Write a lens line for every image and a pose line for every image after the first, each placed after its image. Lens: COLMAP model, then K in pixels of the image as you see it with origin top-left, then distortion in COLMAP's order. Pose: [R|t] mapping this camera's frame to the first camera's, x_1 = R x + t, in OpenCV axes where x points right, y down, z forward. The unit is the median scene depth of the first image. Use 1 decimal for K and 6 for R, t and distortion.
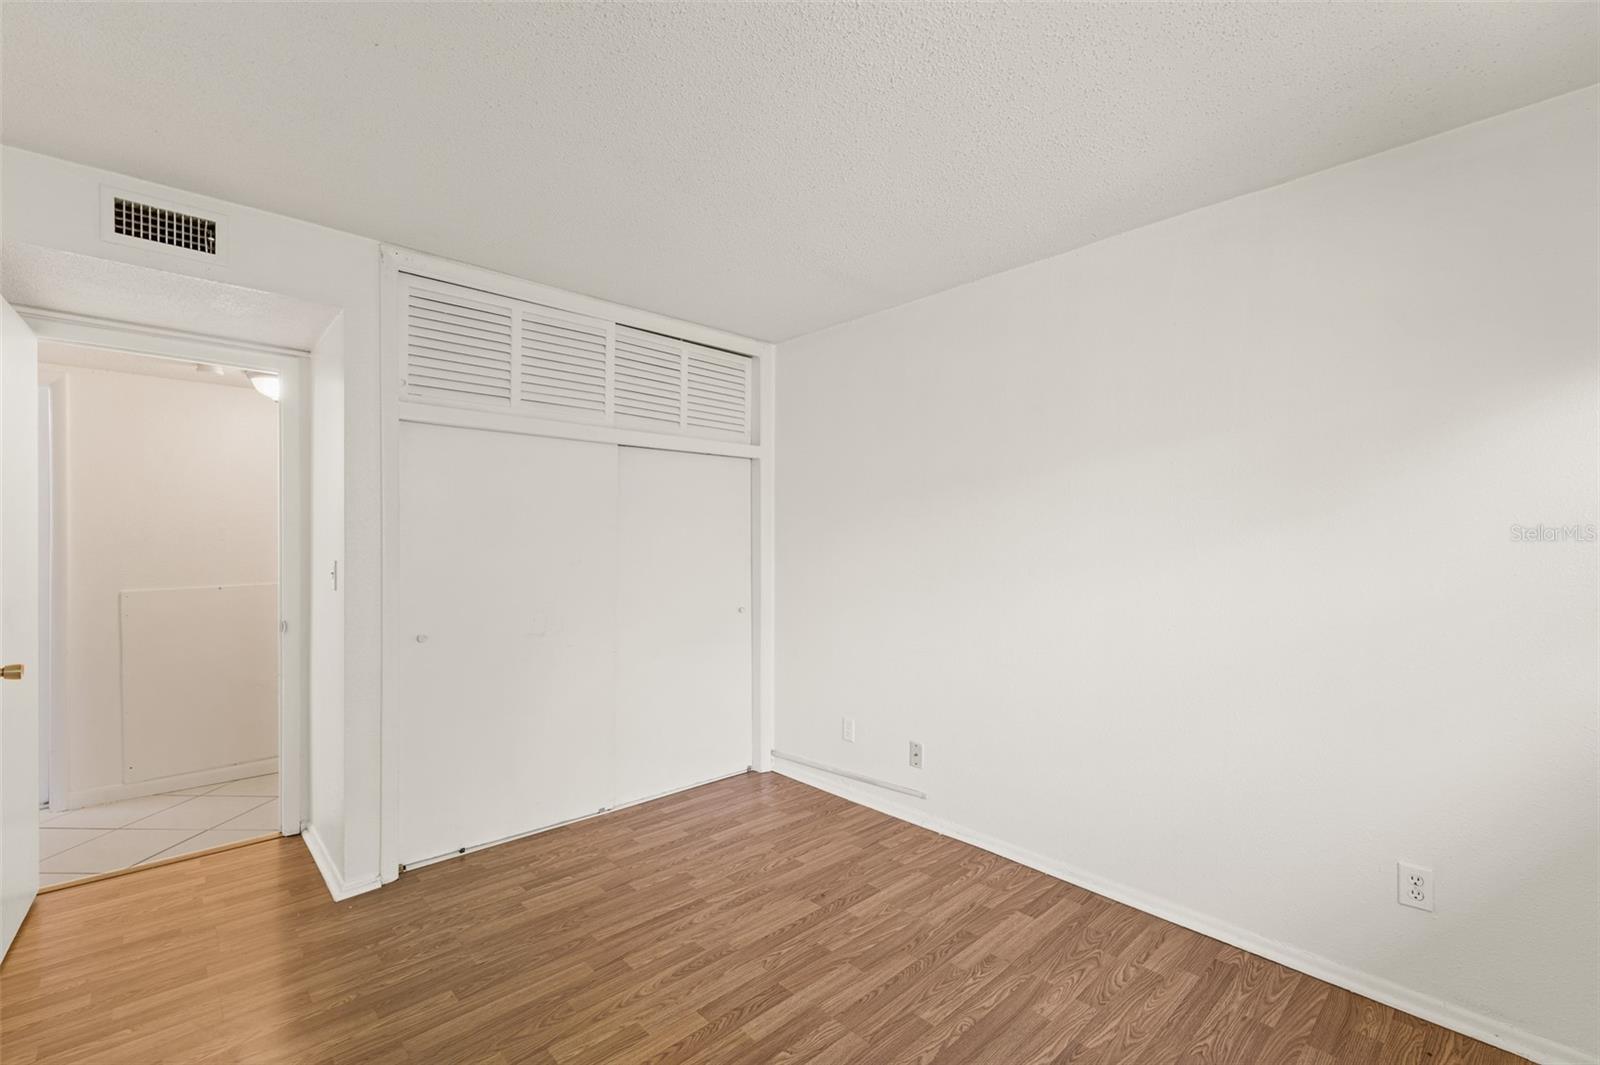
lens RADIAL K [[685.8, 0, 791.7], [0, 685.8, 544.2], [0, 0, 1]] dist [0.005169, 0.000236]
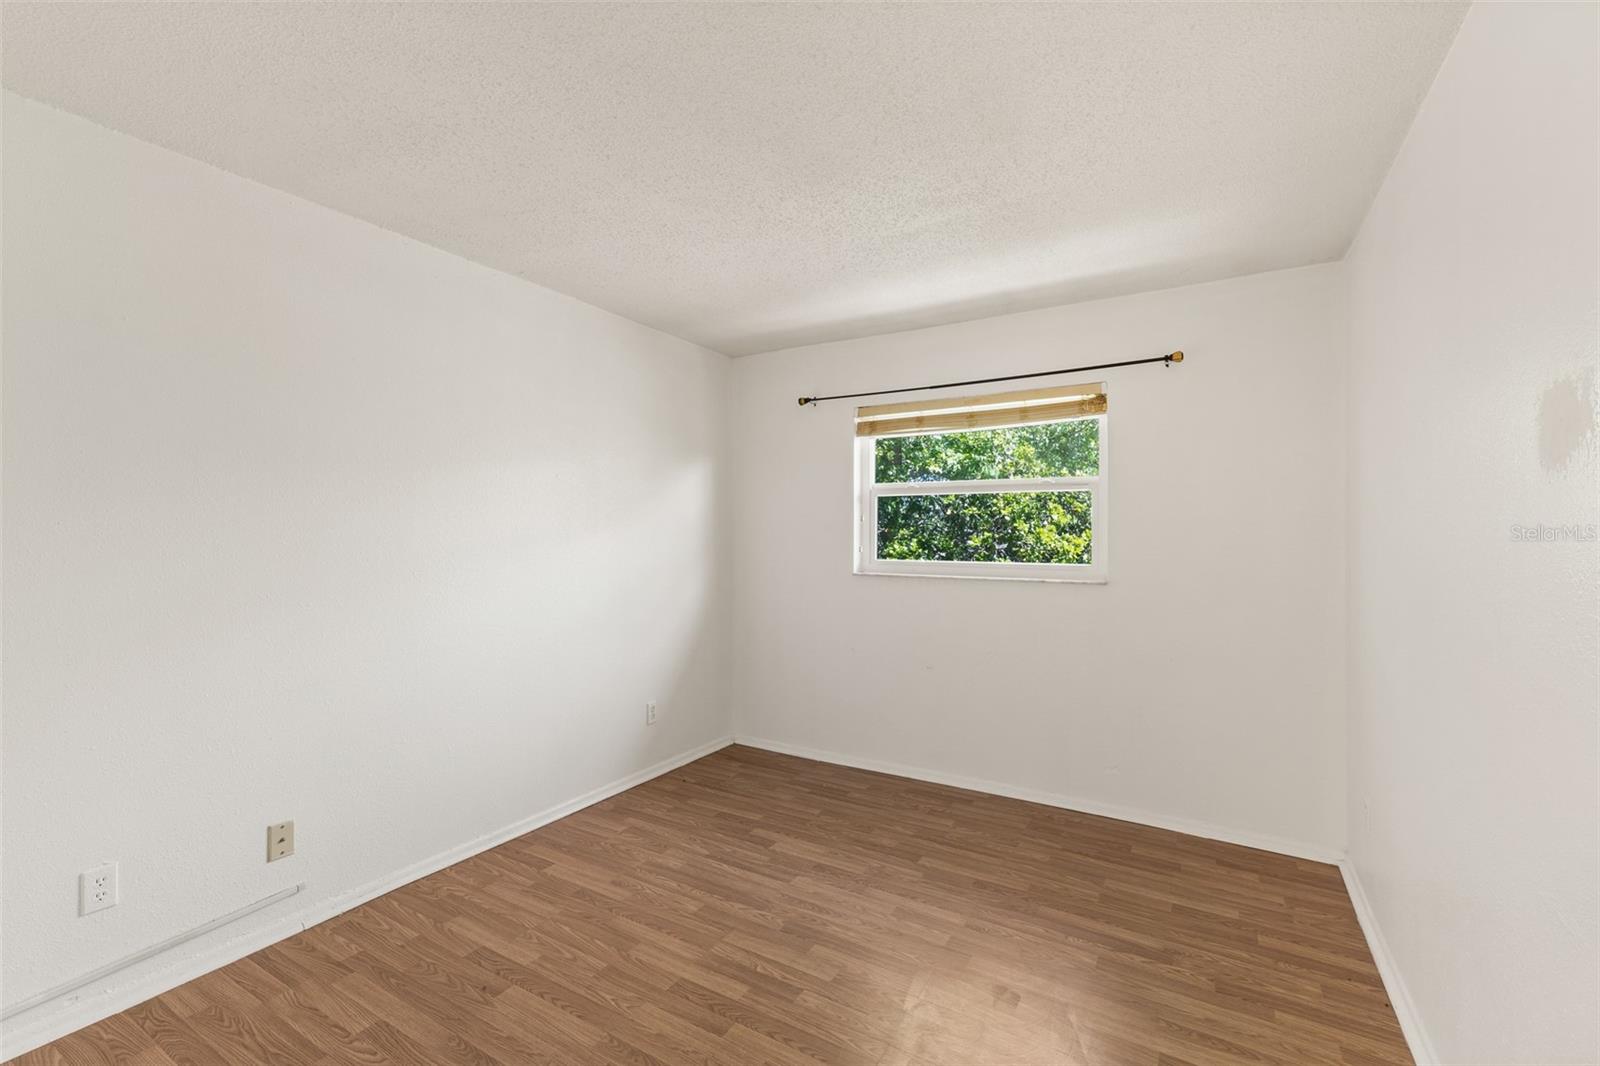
lens RADIAL K [[685.8, 0, 792.6], [0, 685.8, 527.7], [0, 0, 1]] dist [0.005169, 0.000236]
pose [[-0.273803, 0.006614, 0.961763, -0.923782], [0.003908, 0.999976, -0.005764, -0.006265], [-0.961778, 0.002181, -0.273823, 1.004131]]
